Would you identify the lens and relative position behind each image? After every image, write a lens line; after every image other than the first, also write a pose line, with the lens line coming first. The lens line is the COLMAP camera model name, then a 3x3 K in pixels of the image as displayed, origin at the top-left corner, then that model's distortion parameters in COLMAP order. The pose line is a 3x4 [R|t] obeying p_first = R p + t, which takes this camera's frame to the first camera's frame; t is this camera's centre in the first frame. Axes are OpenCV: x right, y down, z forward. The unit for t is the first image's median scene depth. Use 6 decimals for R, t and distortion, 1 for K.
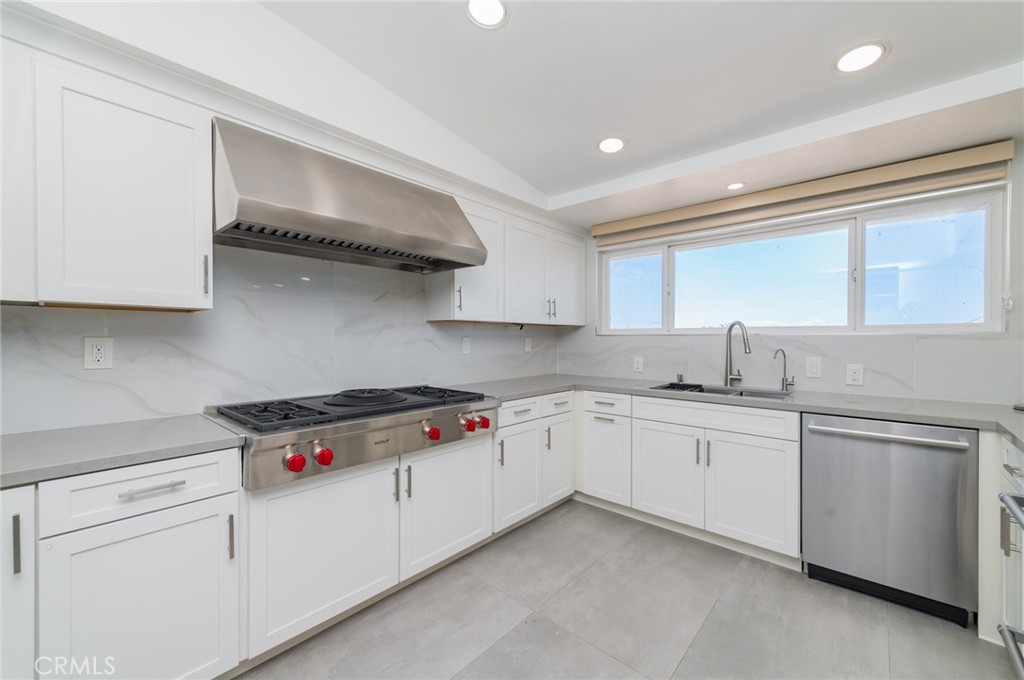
lens RADIAL K [[416.7, 0, 499.7], [0, 416.7, 341.8], [0, 0, 1]] dist [0.015017, -0.000565]
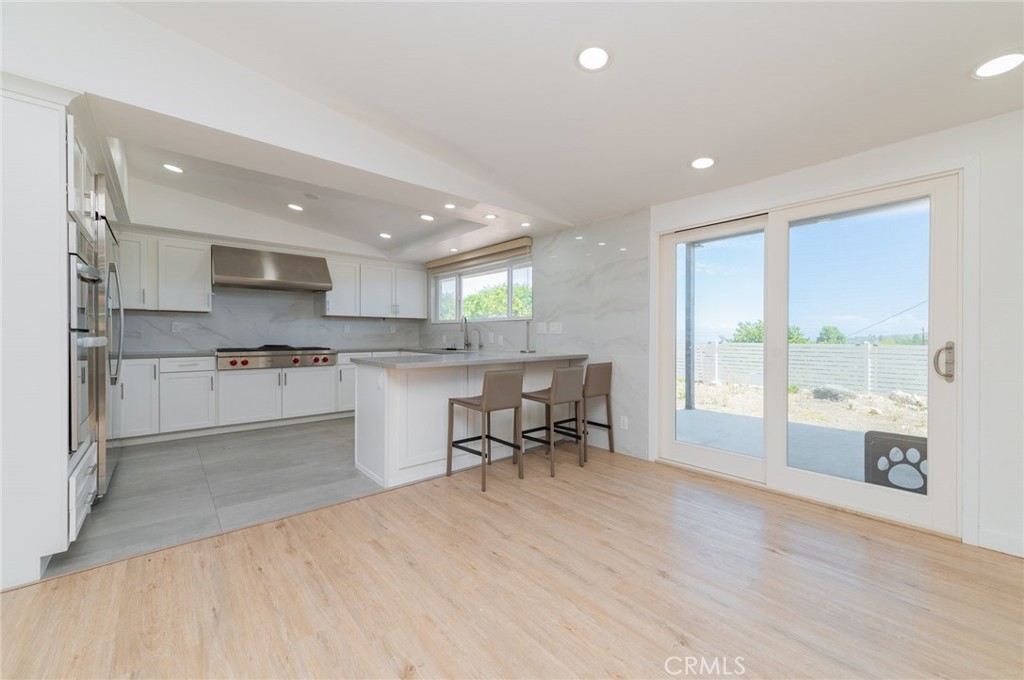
lens RADIAL K [[400.7, 0, 485.5], [0, 400.7, 339.5], [0, 0, 1]] dist [0.015665, -0.004922]
pose [[0.990432, 0.003195, -0.137962, 0.925758], [-0.003031, 0.999994, 0.001393, 0.061722], [0.137966, -0.000962, 0.990437, -0.876190]]
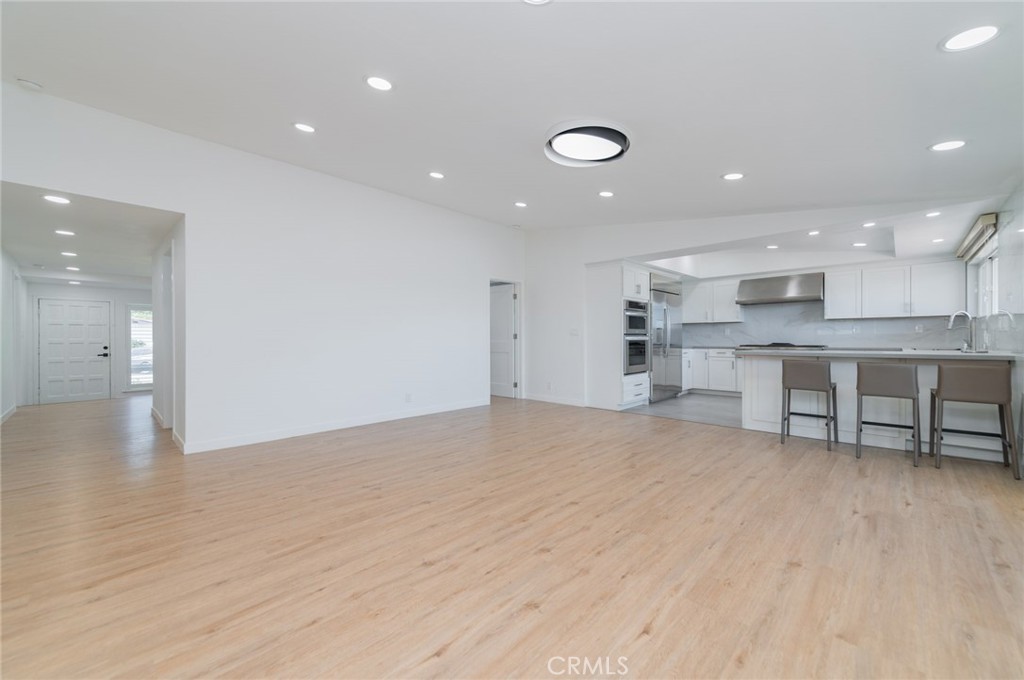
lens RADIAL K [[396.0, 0, 546.2], [0, 396.0, 338.1], [0, 0, 1]] dist [0.014834, 0.000000]
pose [[0.040351, -0.000959, -0.999185, 2.157394], [-0.005987, 0.999981, -0.001202, 0.073612], [0.999168, 0.006031, 0.040344, -0.783615]]
